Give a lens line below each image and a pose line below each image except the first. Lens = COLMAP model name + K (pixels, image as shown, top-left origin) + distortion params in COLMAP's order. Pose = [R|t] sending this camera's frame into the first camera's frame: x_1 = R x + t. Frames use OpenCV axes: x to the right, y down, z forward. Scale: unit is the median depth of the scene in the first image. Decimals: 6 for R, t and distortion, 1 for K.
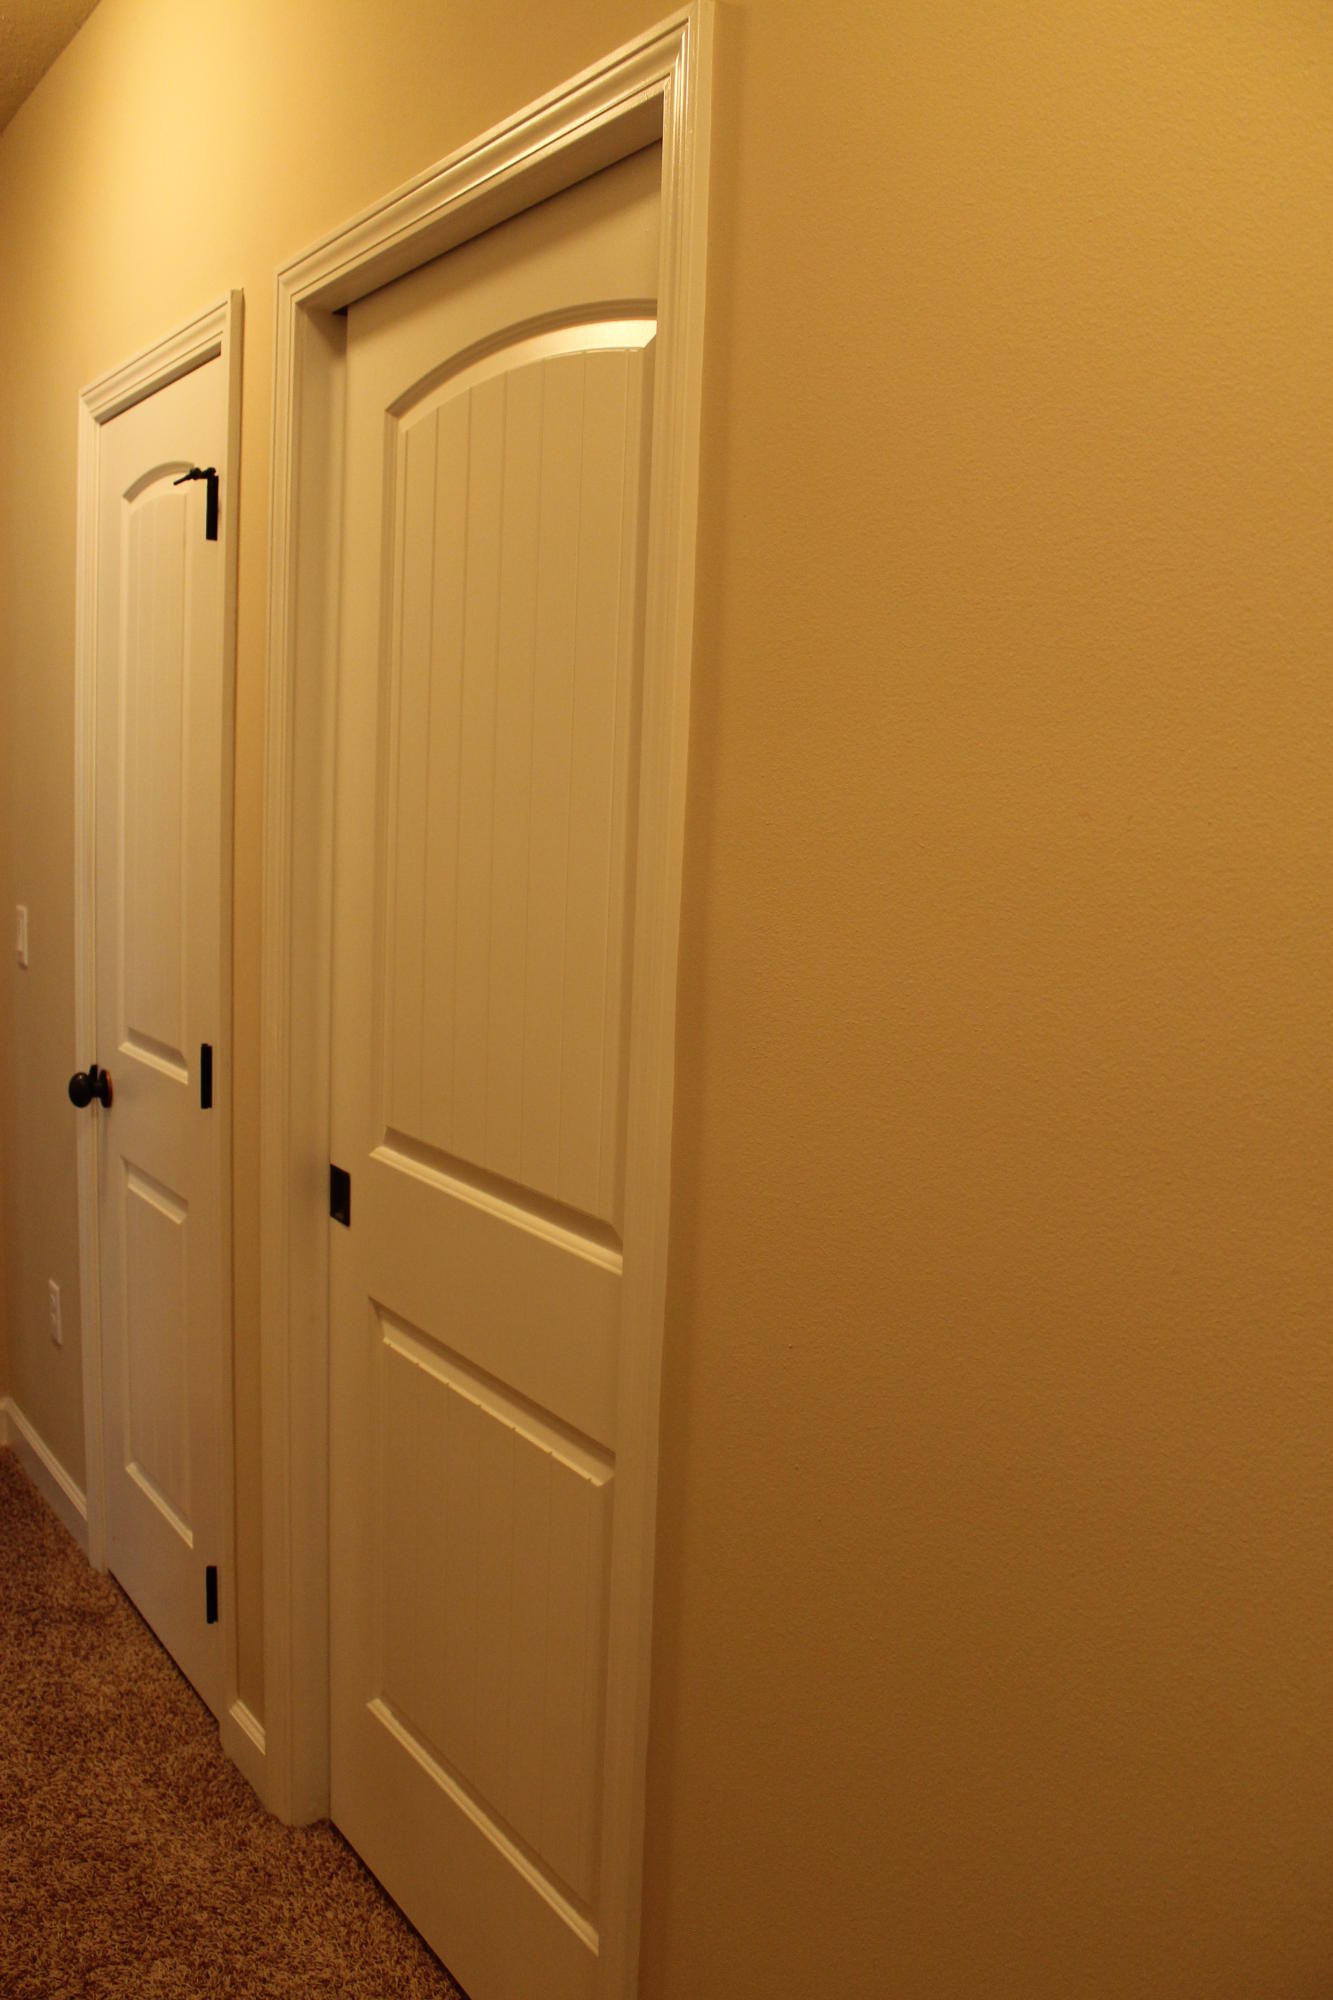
lens RADIAL K [[1732.5, 0, 666.5], [0, 1732.5, 1000.0], [0, 0, 1]] dist [-0.176012, 0.211439]
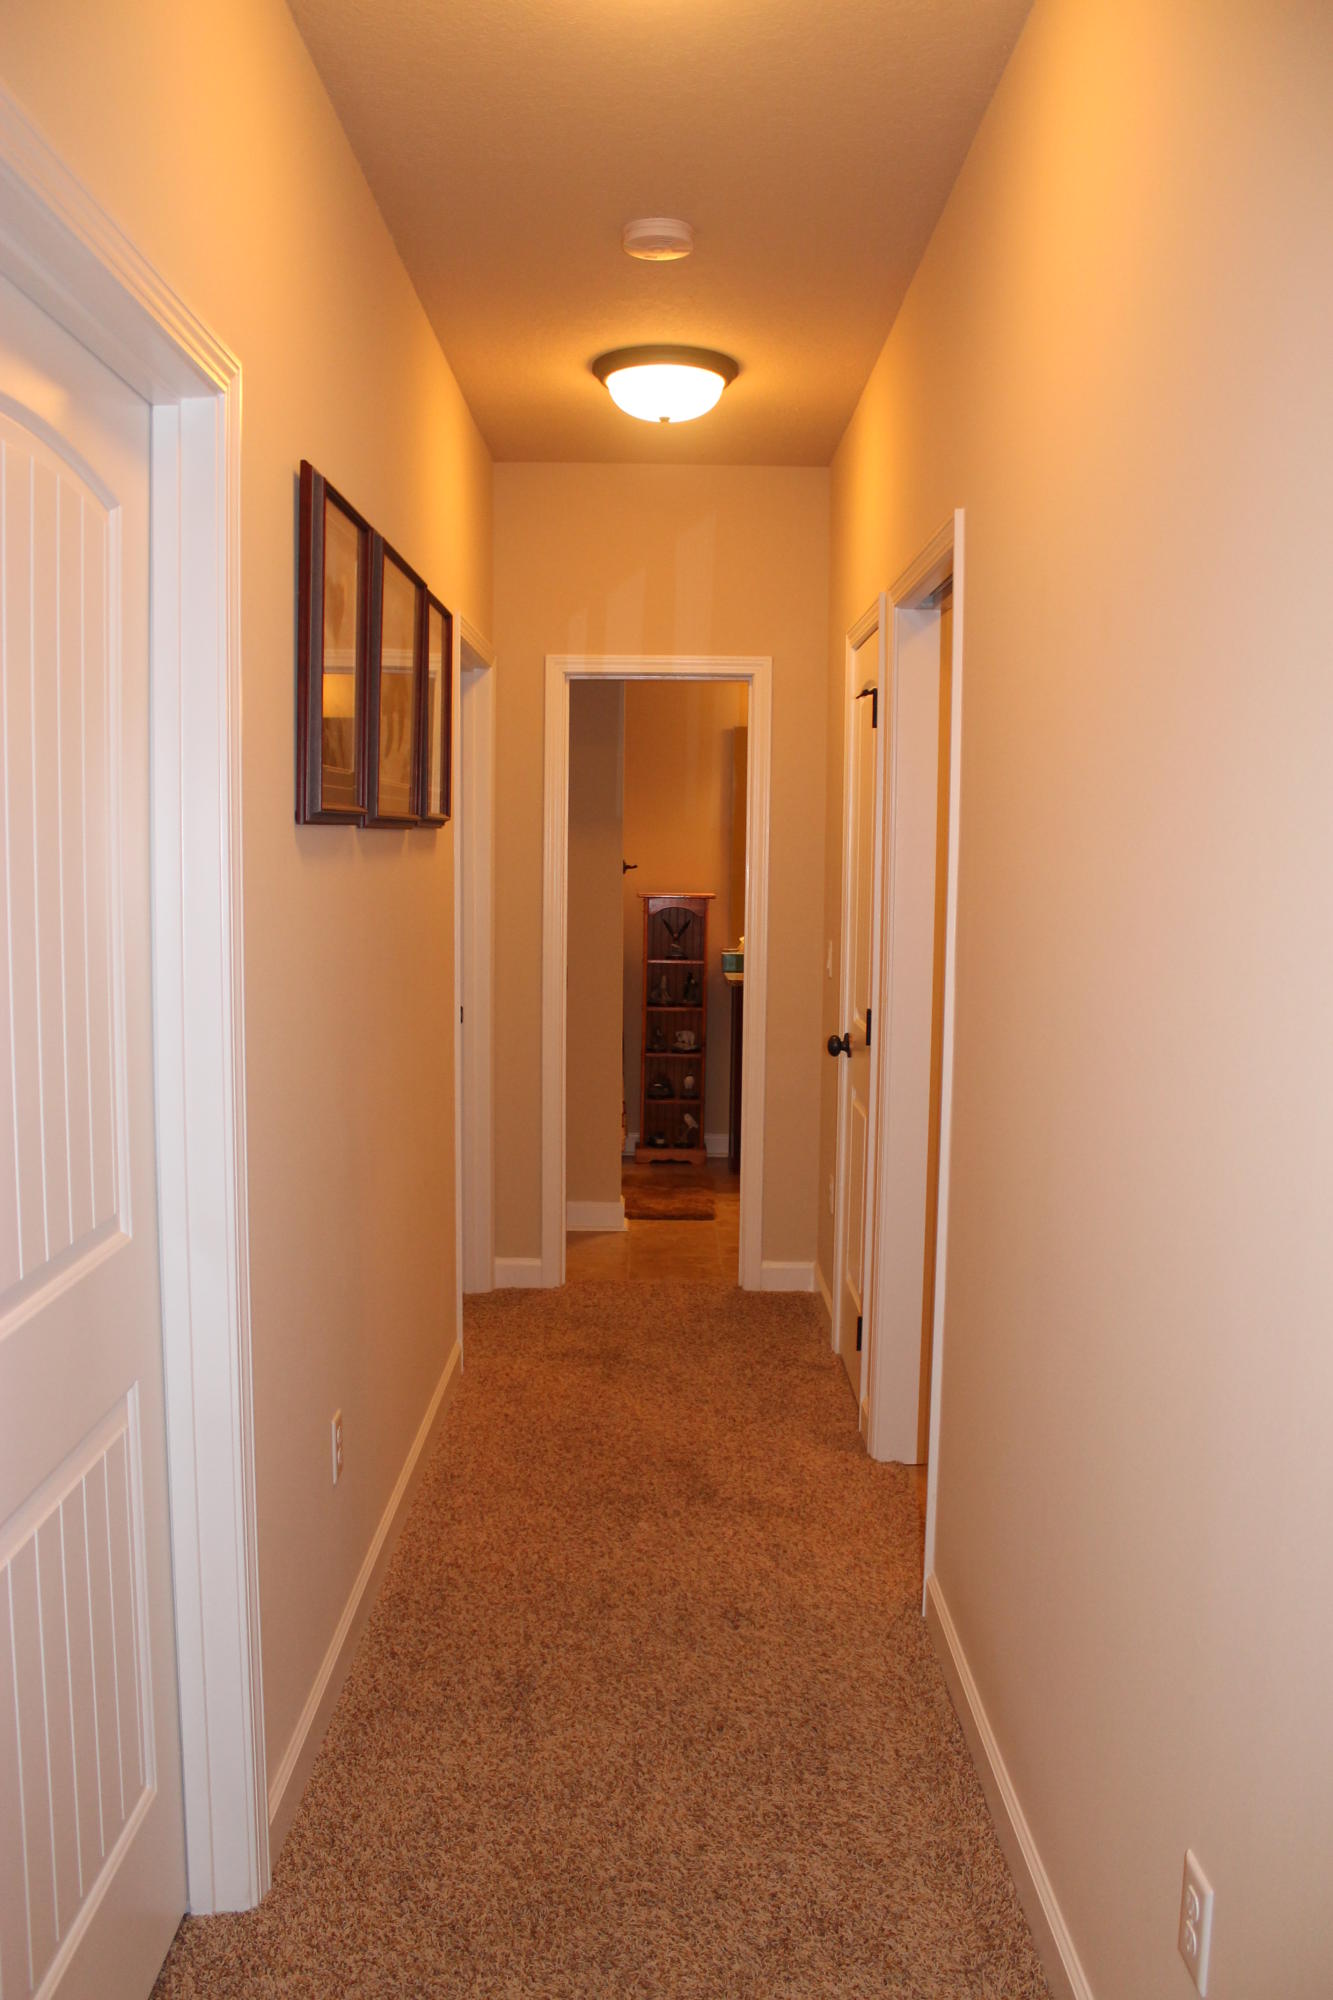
lens RADIAL K [[1670.0, 0, 666.5], [0, 1670.0, 1000.0], [0, 0, 1]] dist [-0.166210, 0.130908]
pose [[0.836913, 0.036793, -0.546097, 0.476256], [-0.059302, 0.997960, -0.023646, 0.066972], [0.544113, 0.052174, 0.837388, -0.535463]]
